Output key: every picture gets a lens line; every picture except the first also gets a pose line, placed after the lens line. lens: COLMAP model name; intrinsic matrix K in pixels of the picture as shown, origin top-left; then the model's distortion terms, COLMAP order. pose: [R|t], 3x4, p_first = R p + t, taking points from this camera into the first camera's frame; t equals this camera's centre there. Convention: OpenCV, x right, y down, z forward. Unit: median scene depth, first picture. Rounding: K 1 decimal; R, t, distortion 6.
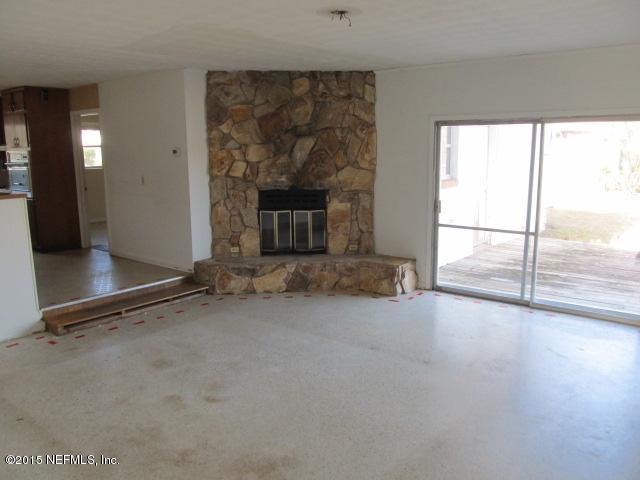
lens RADIAL K [[527.6, 0, 320.9], [0, 527.6, 240.3], [0, 0, 1]] dist [-0.059591, 0.017096]
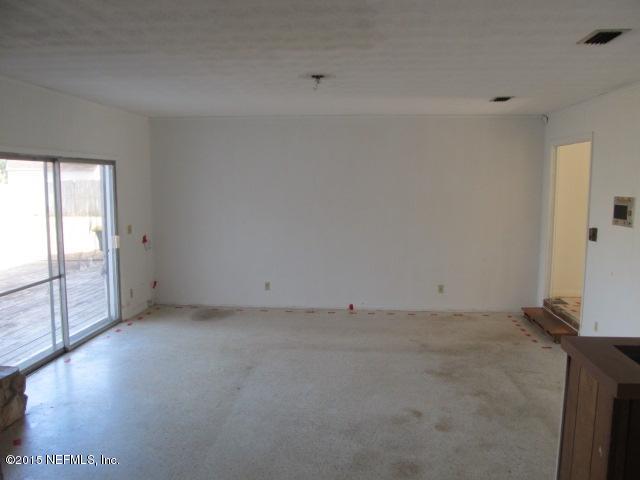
lens RADIAL K [[527.6, 0, 320.8], [0, 527.6, 240.7], [0, 0, 1]] dist [-0.059591, 0.017096]
pose [[-0.565834, -0.084963, 0.820130, -0.915407], [0.145448, 0.968792, 0.200714, -0.282292], [-0.811589, 0.232857, -0.535818, 1.583308]]
